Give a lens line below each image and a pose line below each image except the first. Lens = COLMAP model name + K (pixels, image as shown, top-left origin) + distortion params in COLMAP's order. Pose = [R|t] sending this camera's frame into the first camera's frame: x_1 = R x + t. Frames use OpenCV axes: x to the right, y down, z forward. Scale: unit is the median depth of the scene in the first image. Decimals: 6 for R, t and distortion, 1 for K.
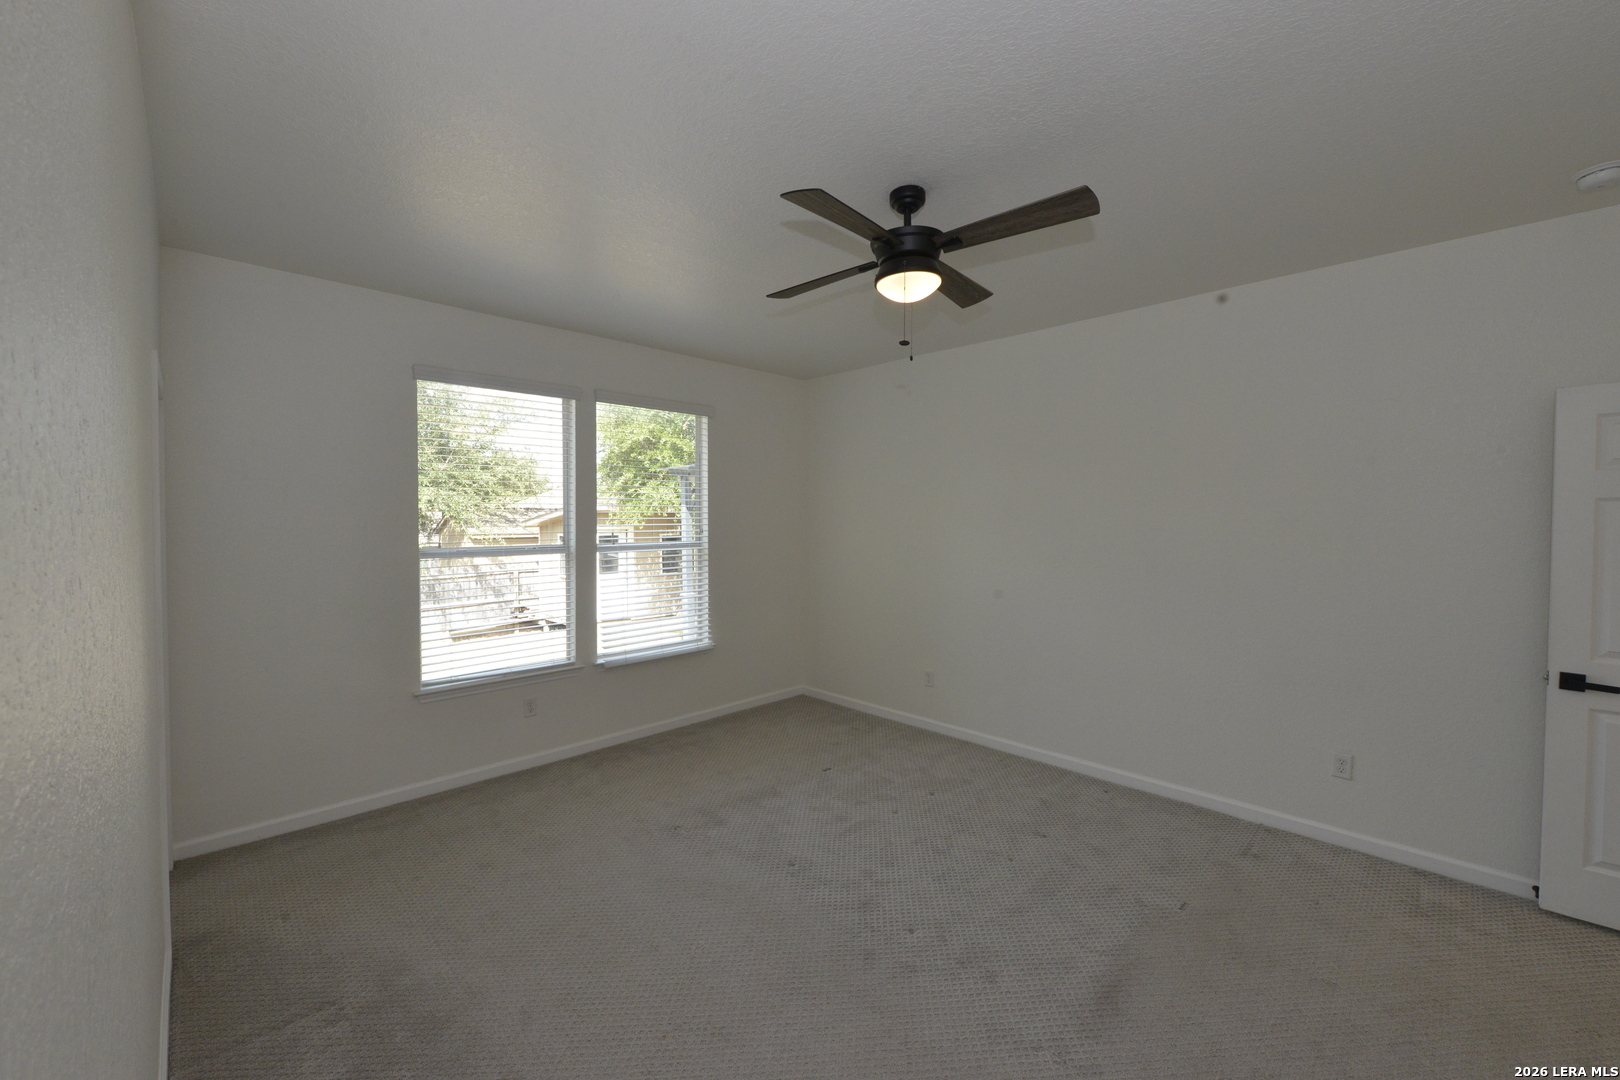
lens RADIAL K [[638.8, 0, 807.7], [0, 638.8, 533.6], [0, 0, 1]] dist [-0.007787, -0.000888]
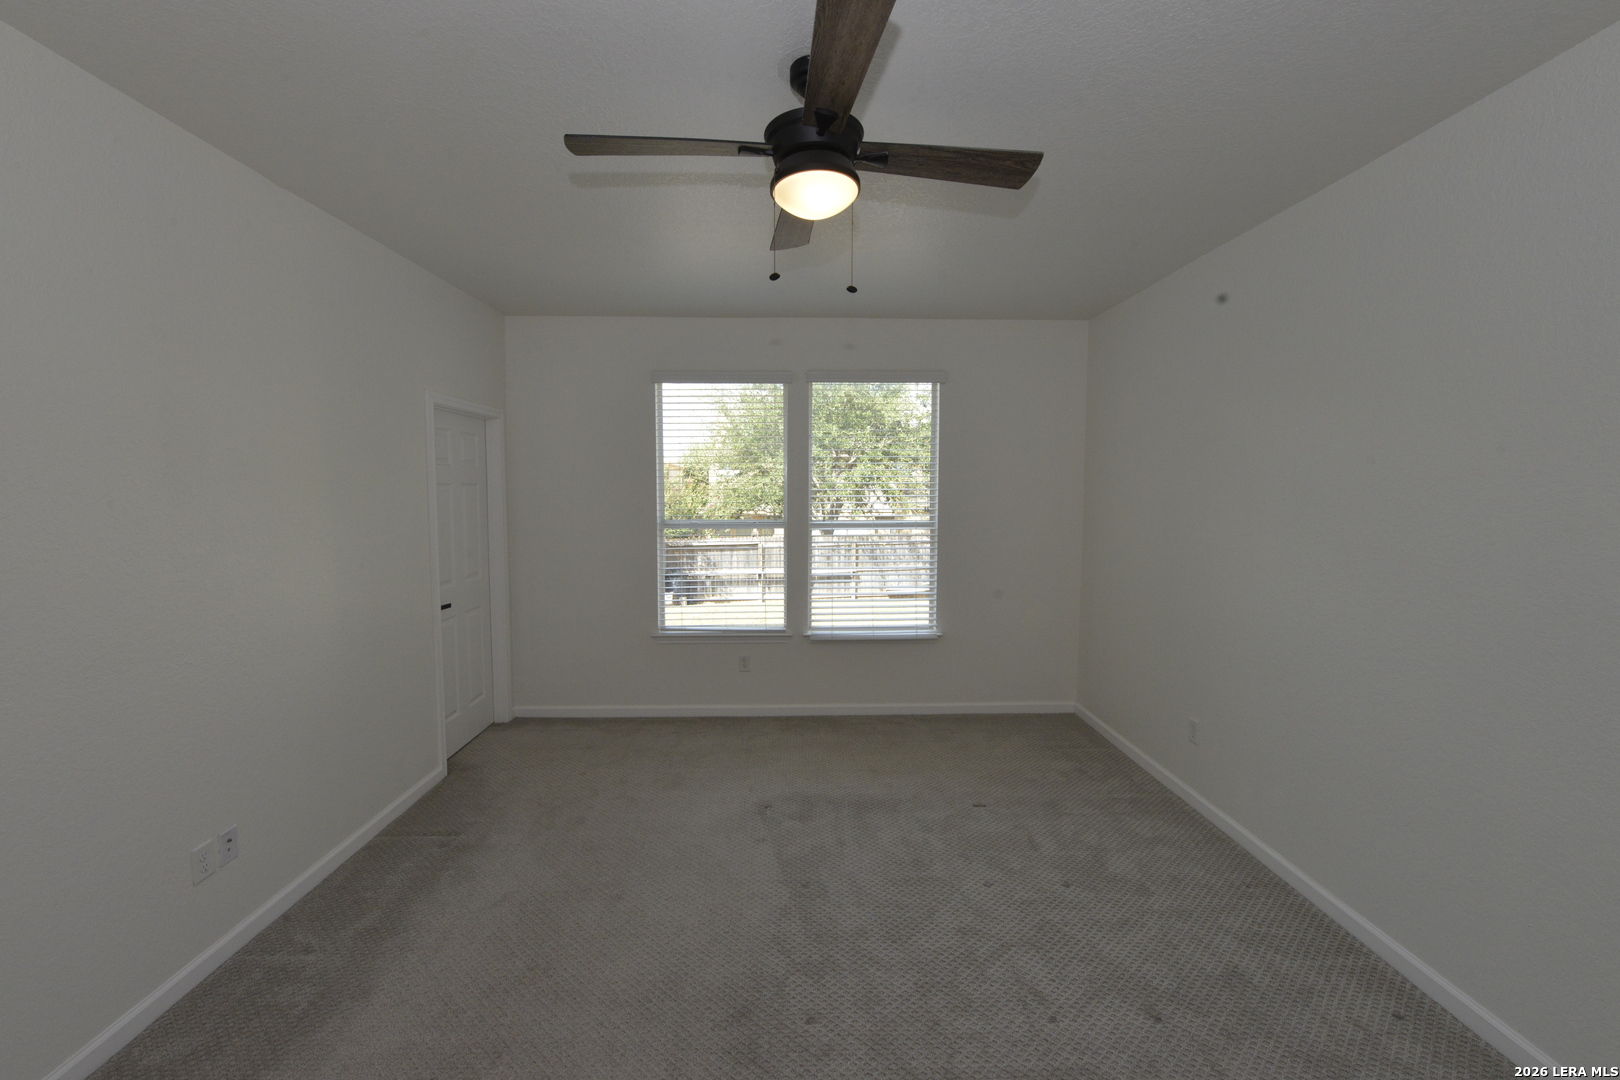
lens RADIAL K [[638.8, 0, 804.2], [0, 638.8, 533.4], [0, 0, 1]] dist [-0.007787, -0.000888]
pose [[0.735778, 0.050163, -0.675362, 0.359367], [-0.021183, 0.998470, 0.051084, -0.014762], [0.676891, -0.023280, 0.735715, 0.228013]]
